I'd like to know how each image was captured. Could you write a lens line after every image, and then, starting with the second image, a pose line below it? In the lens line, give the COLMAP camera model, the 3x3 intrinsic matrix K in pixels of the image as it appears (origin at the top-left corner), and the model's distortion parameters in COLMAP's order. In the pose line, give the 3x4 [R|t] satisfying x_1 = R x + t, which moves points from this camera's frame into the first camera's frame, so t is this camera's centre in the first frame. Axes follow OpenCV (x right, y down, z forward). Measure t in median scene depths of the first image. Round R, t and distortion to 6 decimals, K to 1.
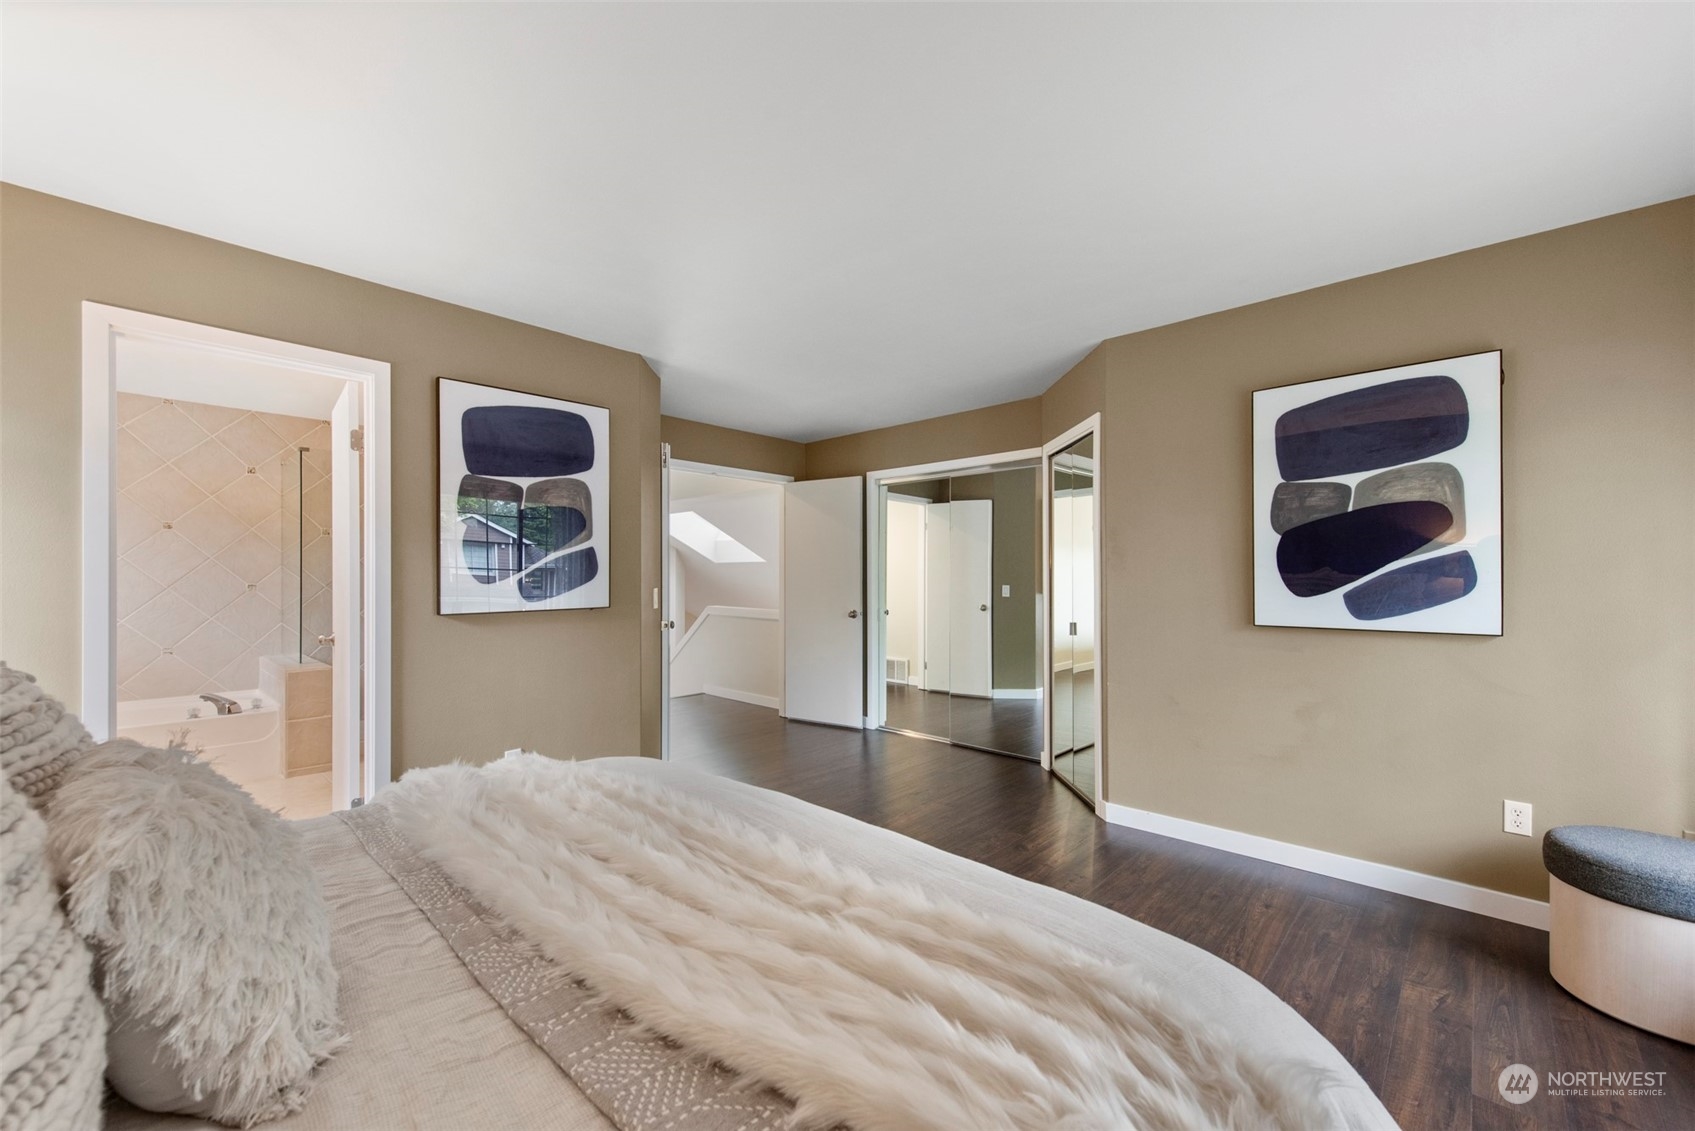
lens RADIAL K [[671.4, 0, 863.1], [0, 671.4, 574.0], [0, 0, 1]] dist [-0.002144, -0.002876]
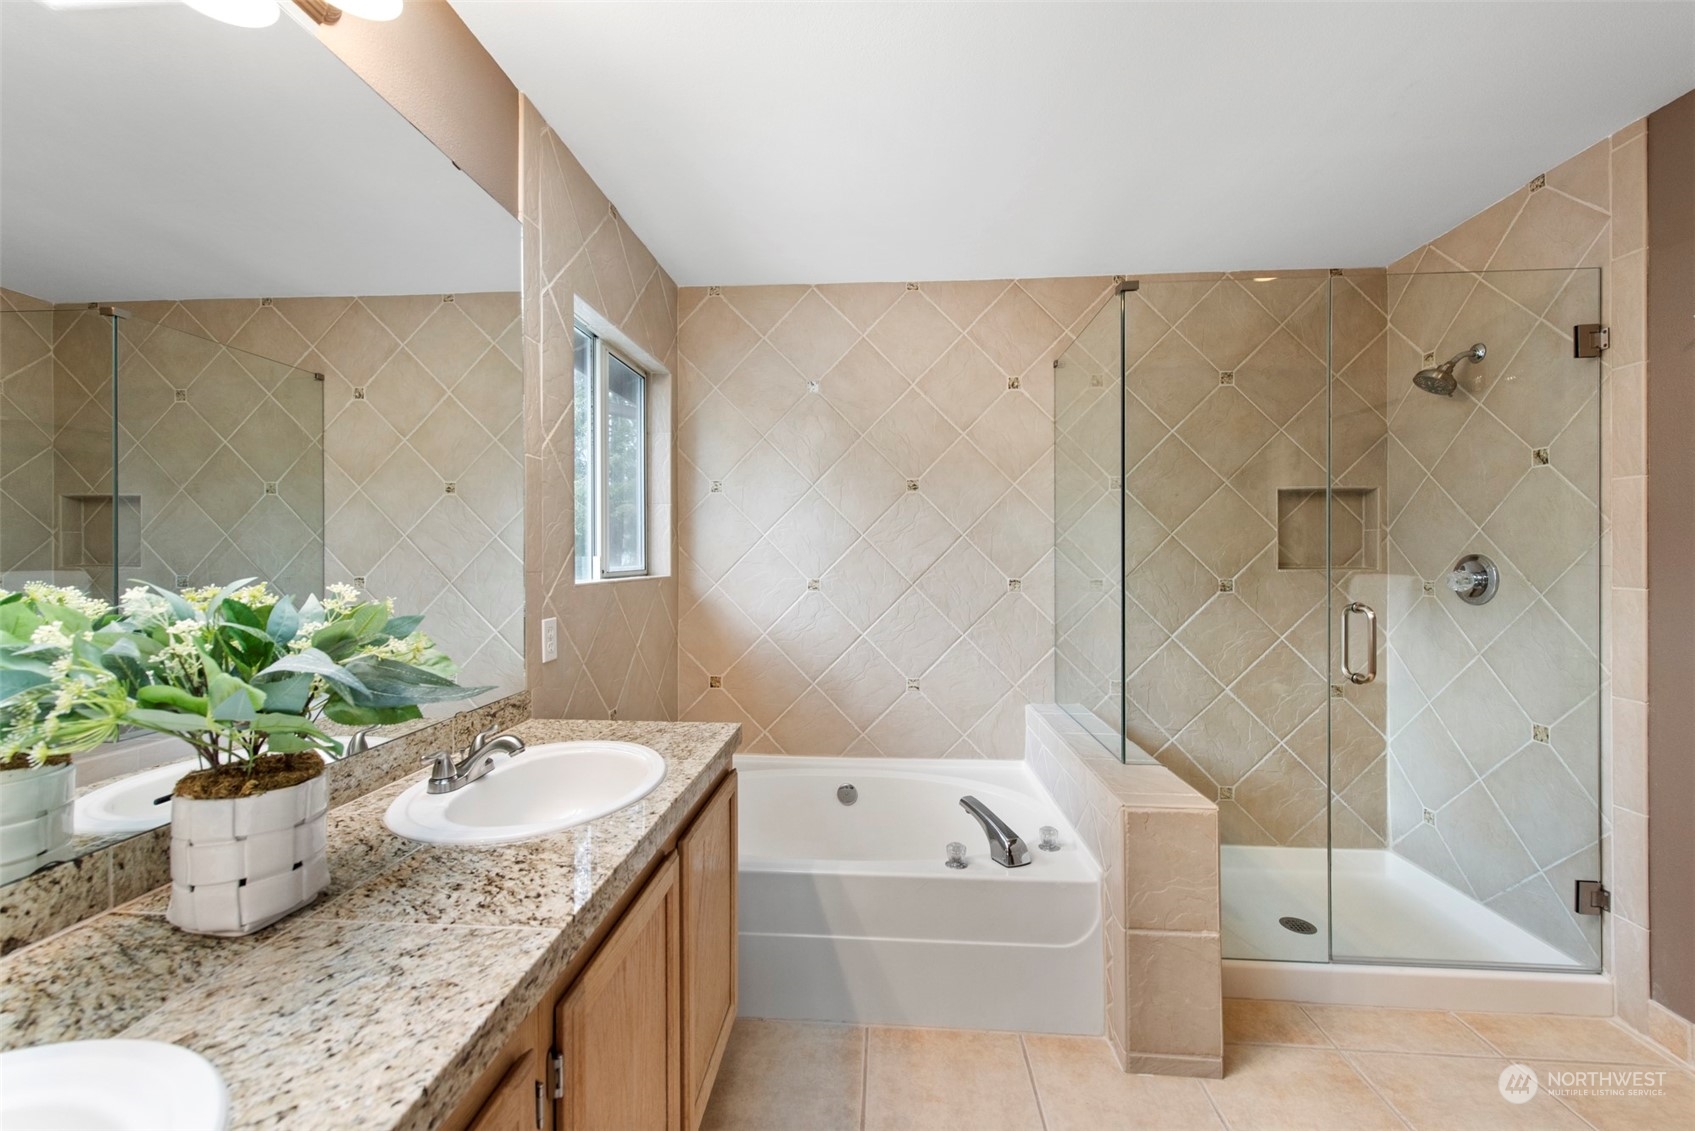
lens RADIAL K [[671.4, 0, 848.8], [0, 671.4, 560.6], [0, 0, 1]] dist [-0.002144, -0.002876]
pose [[0.634288, 0.002906, -0.773091, -0.576536], [0.002616, 0.999979, 0.005905, -0.004872], [0.773092, -0.005768, 0.634267, 0.538978]]
